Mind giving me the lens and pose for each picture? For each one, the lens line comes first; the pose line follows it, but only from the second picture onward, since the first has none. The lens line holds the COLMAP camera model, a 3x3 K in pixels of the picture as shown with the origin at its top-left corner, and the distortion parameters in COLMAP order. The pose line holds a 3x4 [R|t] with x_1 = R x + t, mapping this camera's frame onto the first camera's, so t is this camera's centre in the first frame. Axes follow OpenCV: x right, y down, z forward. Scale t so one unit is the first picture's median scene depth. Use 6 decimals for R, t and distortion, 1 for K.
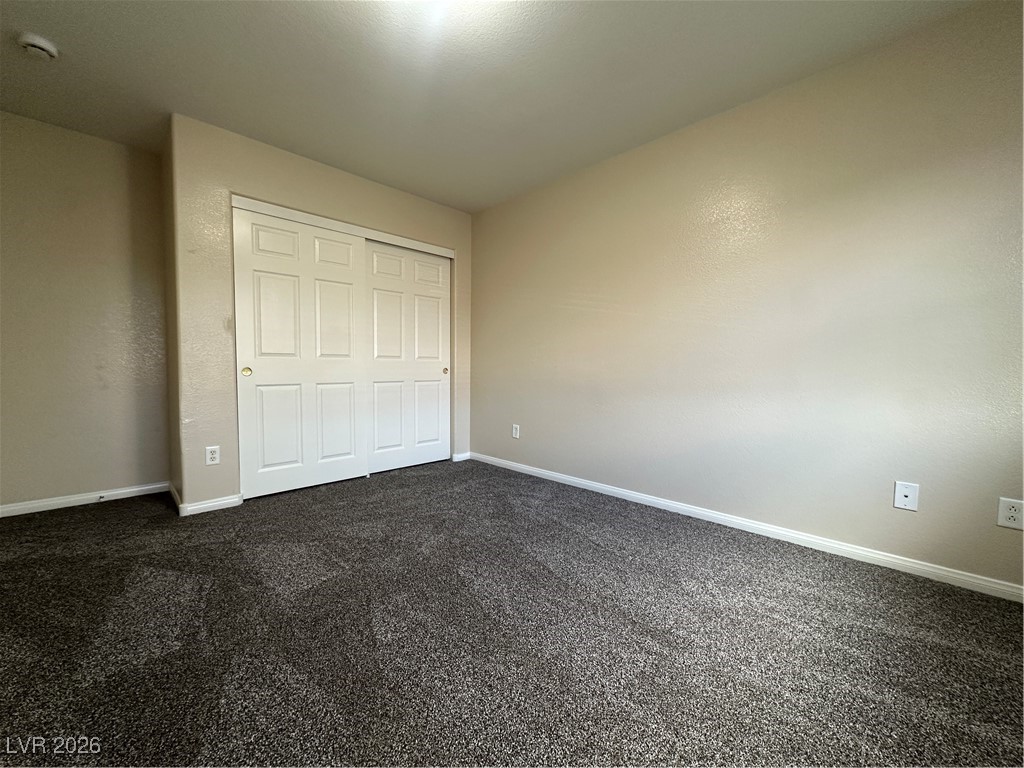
lens RADIAL K [[408.1, 0, 510.3], [0, 408.1, 383.6], [0, 0, 1]] dist [-0.002652, 0.000487]
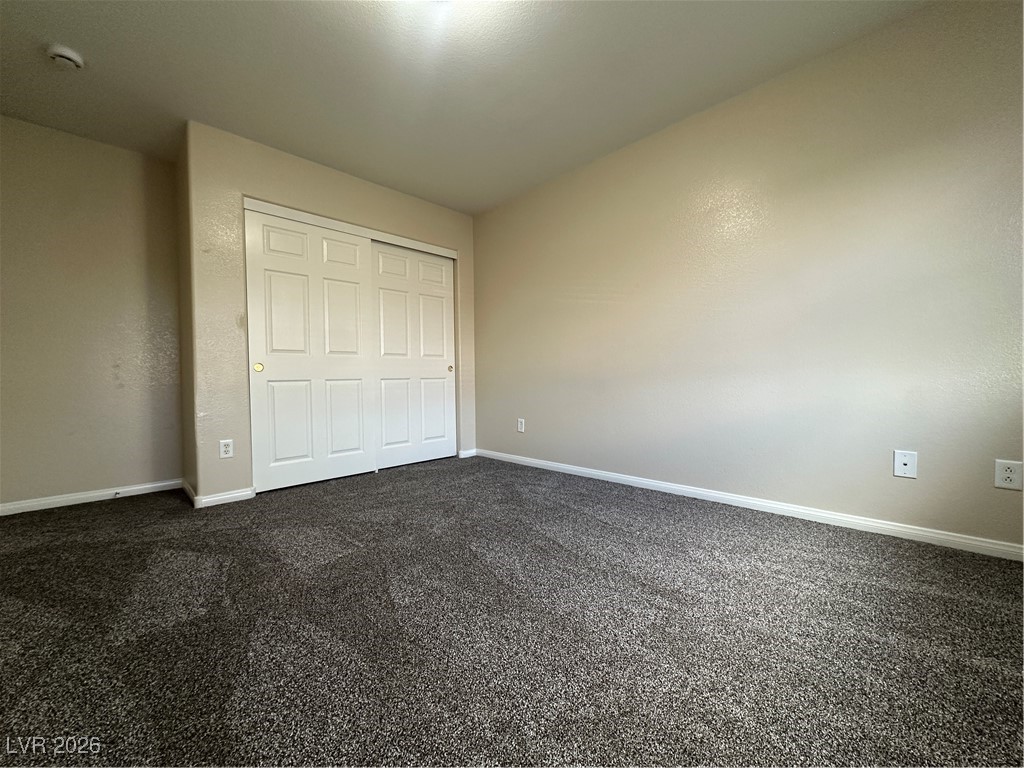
lens RADIAL K [[408.1, 0, 510.3], [0, 408.1, 383.6], [0, 0, 1]] dist [-0.002652, 0.000487]
pose [[0.999752, -0.022018, -0.003348, -0.017057], [0.021917, 0.999373, -0.027819, 0.093724], [0.003958, 0.027739, 0.999607, -0.040960]]
